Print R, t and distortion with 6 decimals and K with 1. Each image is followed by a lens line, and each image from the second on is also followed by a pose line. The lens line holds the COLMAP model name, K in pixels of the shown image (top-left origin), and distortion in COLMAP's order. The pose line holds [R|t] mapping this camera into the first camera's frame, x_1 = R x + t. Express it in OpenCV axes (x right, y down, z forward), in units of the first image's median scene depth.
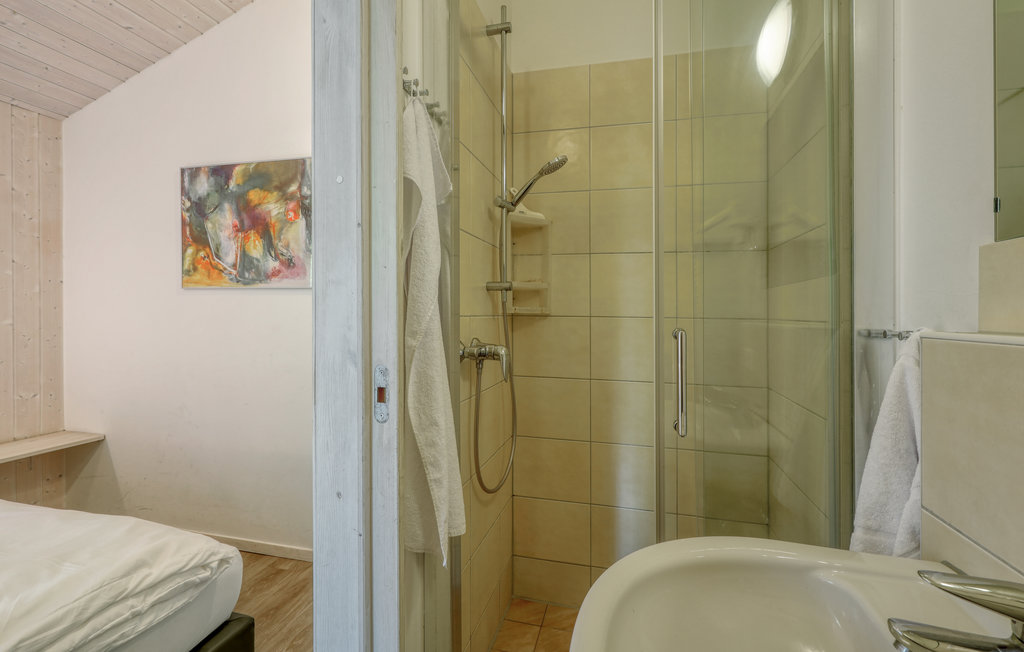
lens RADIAL K [[472.1, 0, 512.0], [0, 472.1, 326.0], [0, 0, 1]] dist [-0.000253, -0.000422]
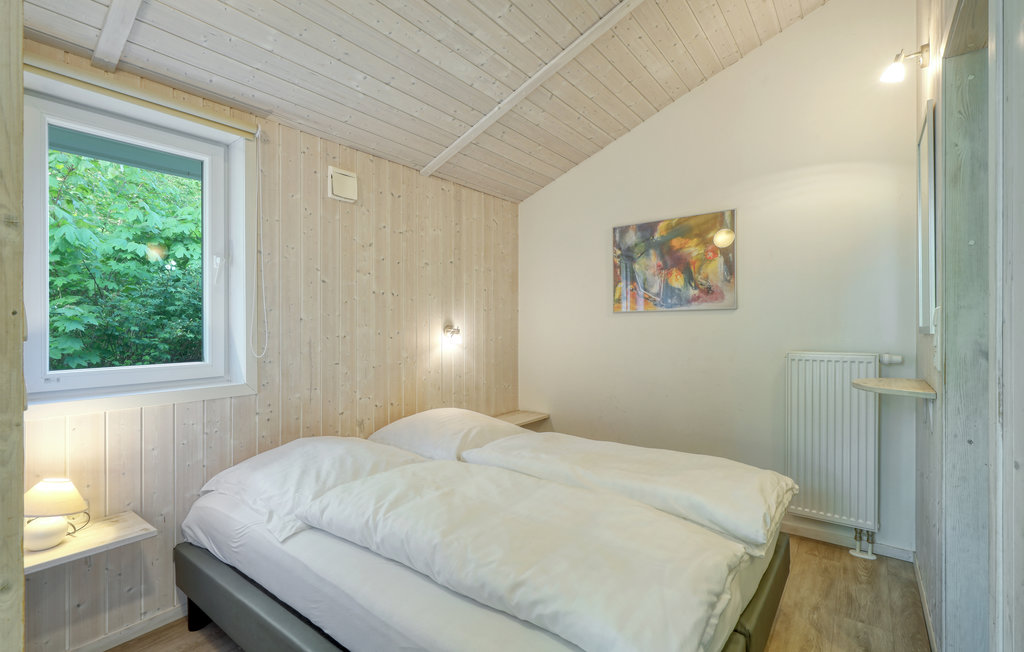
lens RADIAL K [[459.9, 0, 510.2], [0, 459.9, 335.4], [0, 0, 1]] dist [0.000262, -0.000217]
pose [[0.916357, -0.014272, -0.400109, -0.451153], [0.010906, 0.999883, -0.010687, 0.000709], [0.400214, 0.005429, 0.916405, -0.400202]]
